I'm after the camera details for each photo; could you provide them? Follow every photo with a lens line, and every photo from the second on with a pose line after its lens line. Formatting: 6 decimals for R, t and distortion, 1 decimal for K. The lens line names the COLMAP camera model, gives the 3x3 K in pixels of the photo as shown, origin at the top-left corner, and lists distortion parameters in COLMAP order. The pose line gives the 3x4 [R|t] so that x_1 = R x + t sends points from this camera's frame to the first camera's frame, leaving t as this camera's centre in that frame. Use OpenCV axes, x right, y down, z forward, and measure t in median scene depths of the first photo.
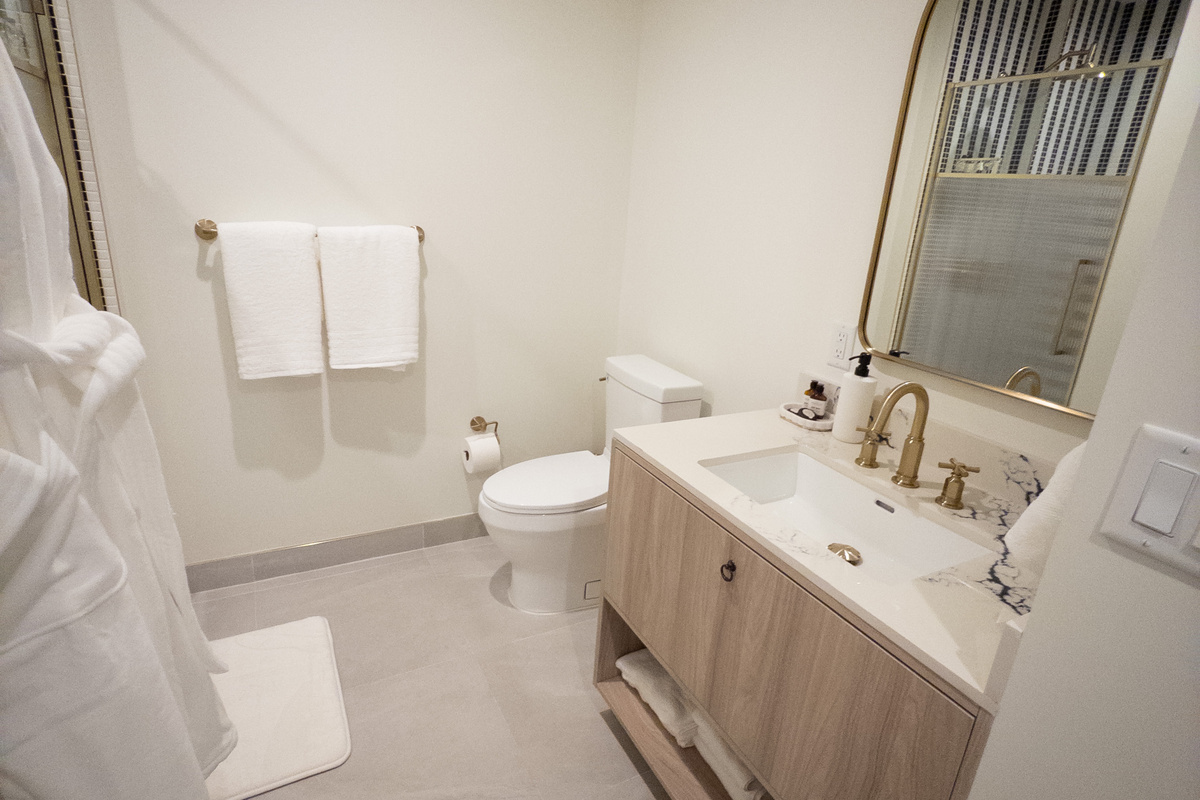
lens RADIAL K [[630.7, 0, 600.0], [0, 630.7, 400.0], [0, 0, 1]] dist [-0.001885, -0.000045]
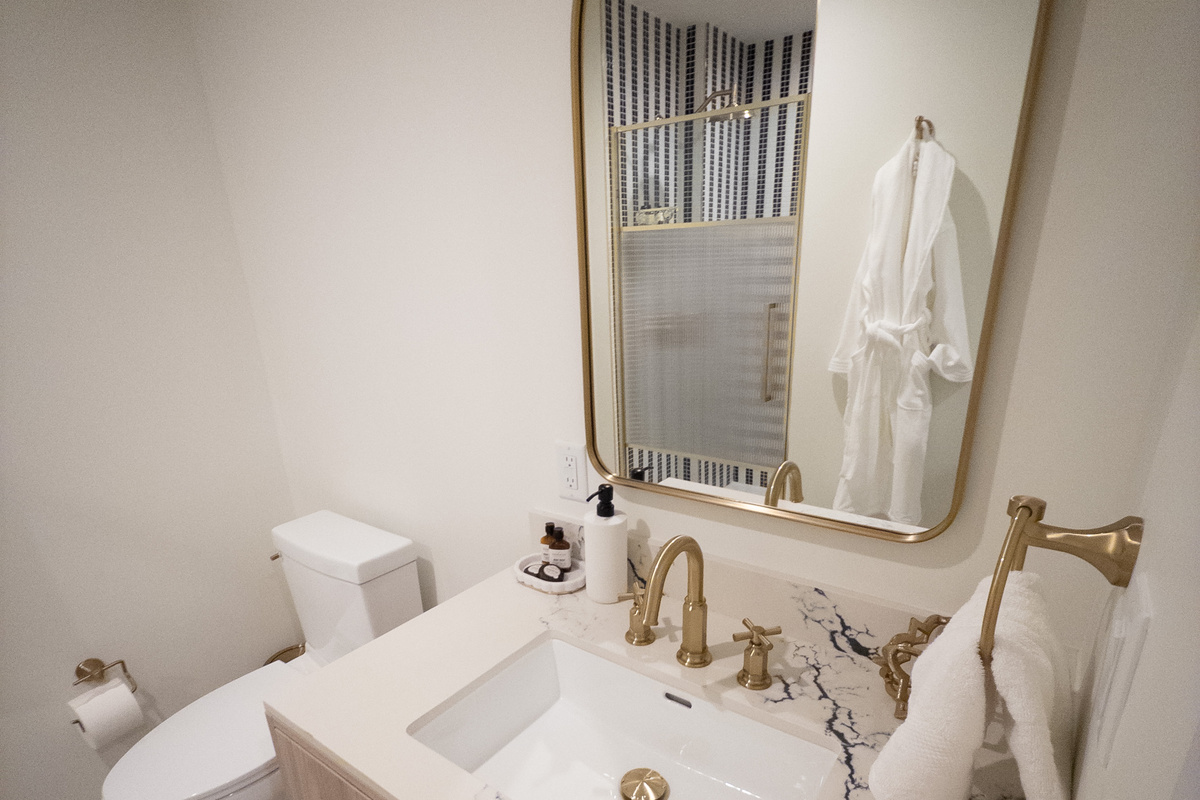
lens RADIAL K [[631.5, 0, 600.3], [0, 631.5, 505.0], [0, 0, 1]] dist [-0.003082, -0.000424]
pose [[0.896977, -0.241828, 0.370069, 0.067490], [0.222247, 0.970314, 0.095382, -0.061096], [-0.382149, -0.003308, 0.924095, 0.156220]]
